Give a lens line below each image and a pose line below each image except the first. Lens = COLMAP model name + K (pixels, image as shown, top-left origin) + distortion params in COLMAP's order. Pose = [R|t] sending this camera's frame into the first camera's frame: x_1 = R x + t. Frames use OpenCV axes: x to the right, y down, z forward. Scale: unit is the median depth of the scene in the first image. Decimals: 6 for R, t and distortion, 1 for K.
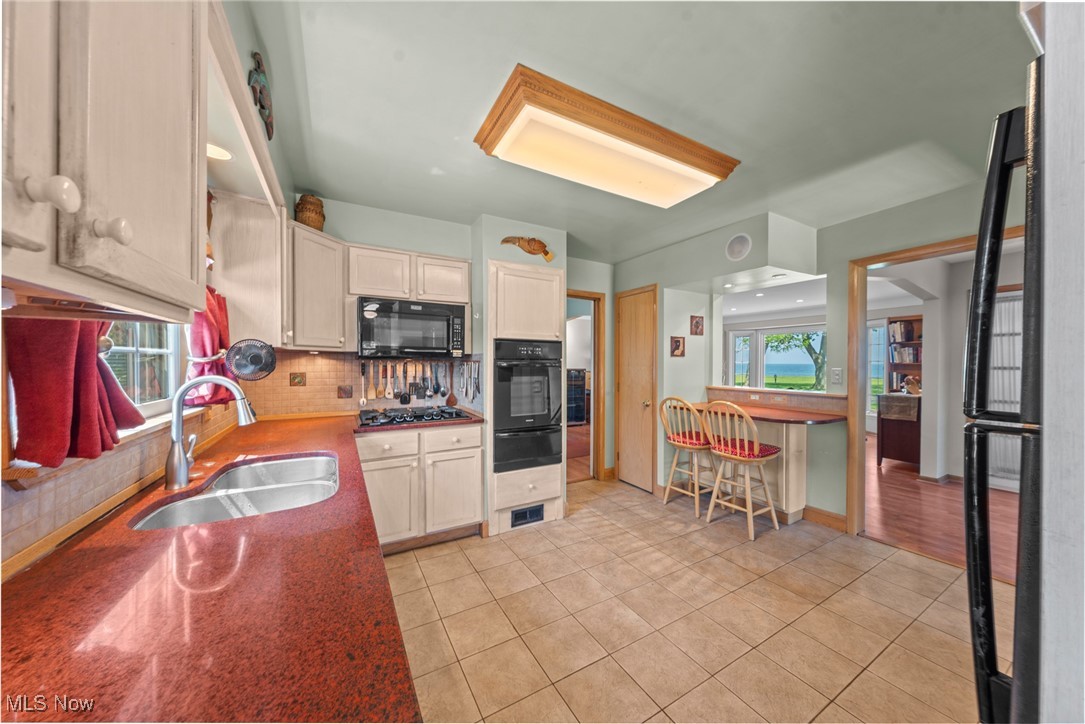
lens RADIAL K [[365.5, 0, 541.5], [0, 365.5, 357.4], [0, 0, 1]] dist [-0.000257, 0.000037]
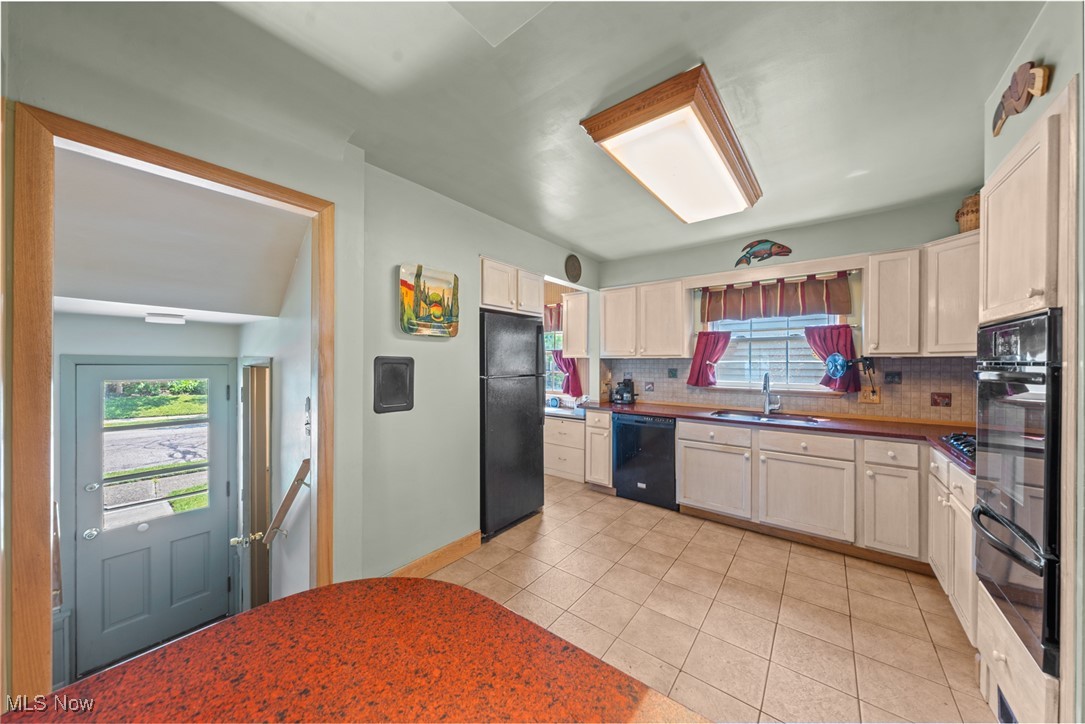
lens RADIAL K [[365.5, 0, 538.3], [0, 365.5, 362.8], [0, 0, 1]] dist [-0.000257, 0.000037]
pose [[-0.926943, 0.003891, -0.375183, 0.851602], [0.004560, 0.999989, -0.000895, -0.005312], [0.375176, -0.002540, -0.926950, 1.587795]]
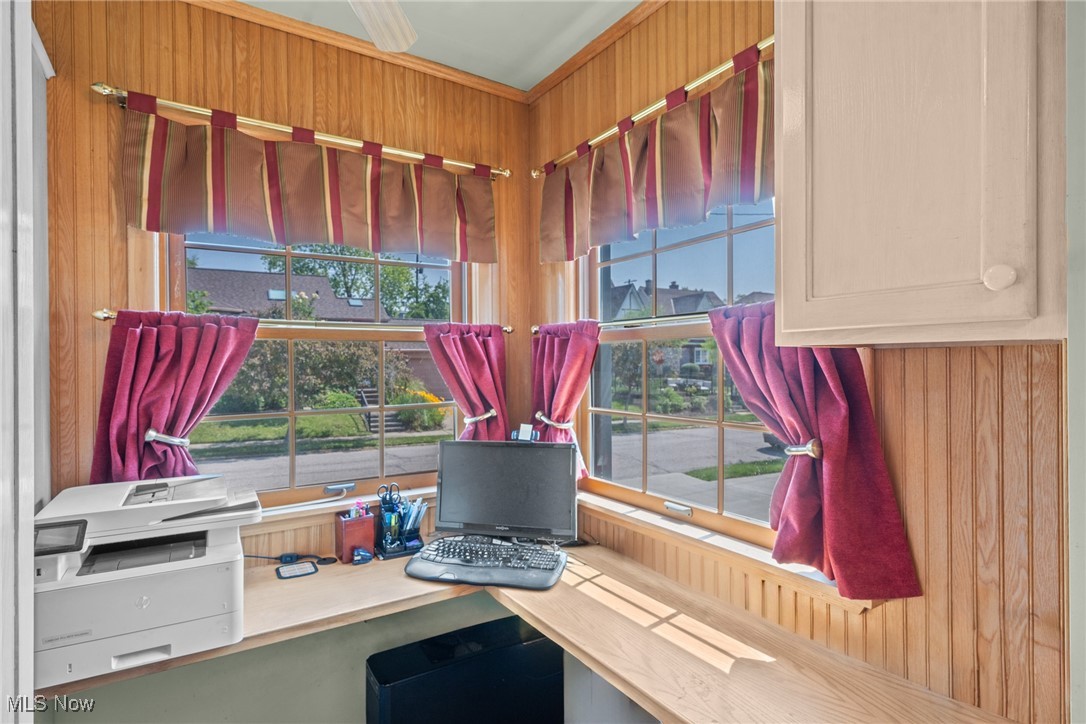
lens RADIAL K [[551.5, 0, 537.9], [0, 551.5, 359.9], [0, 0, 1]] dist [0.003330, 0.000215]
pose [[-0.998018, 0.008426, -0.062370, 0.206972], [0.009248, 0.999874, -0.012899, -0.018960], [0.062254, -0.013451, -0.997970, 0.235569]]
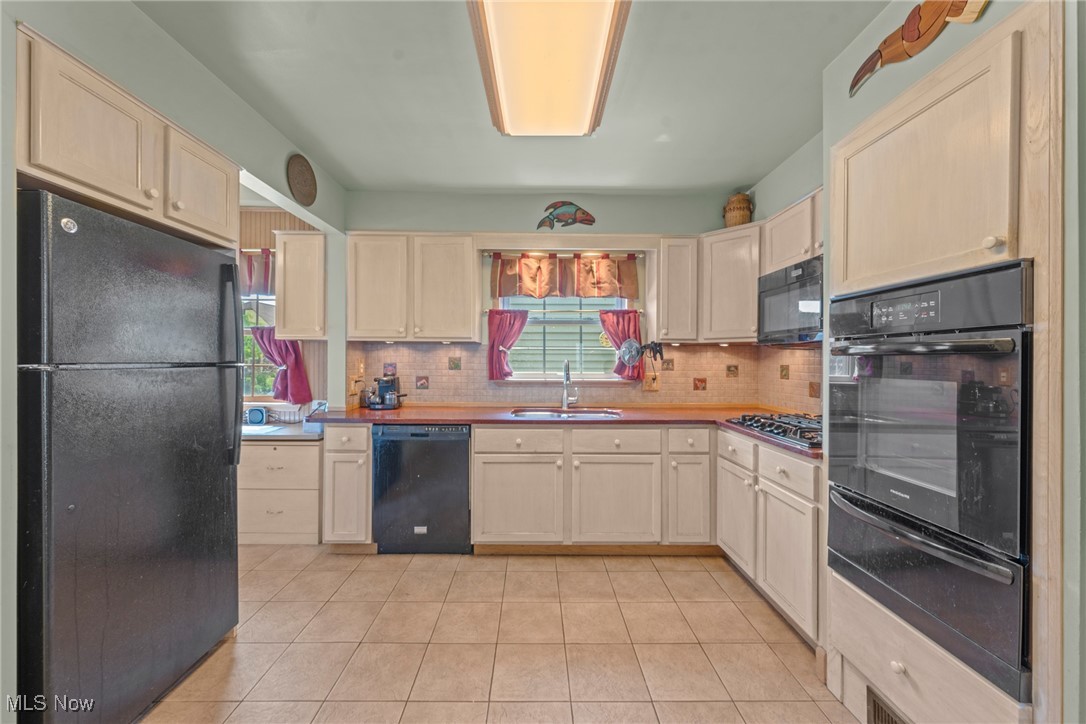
lens RADIAL K [[394.6, 0, 536.1], [0, 394.6, 360.1], [0, 0, 1]] dist [-0.000209, -0.000031]
pose [[-0.487073, 0.001616, -0.873360, 0.683440], [0.001577, 0.999998, 0.000971, 0.033566], [0.873360, -0.000905, -0.487075, 1.148203]]
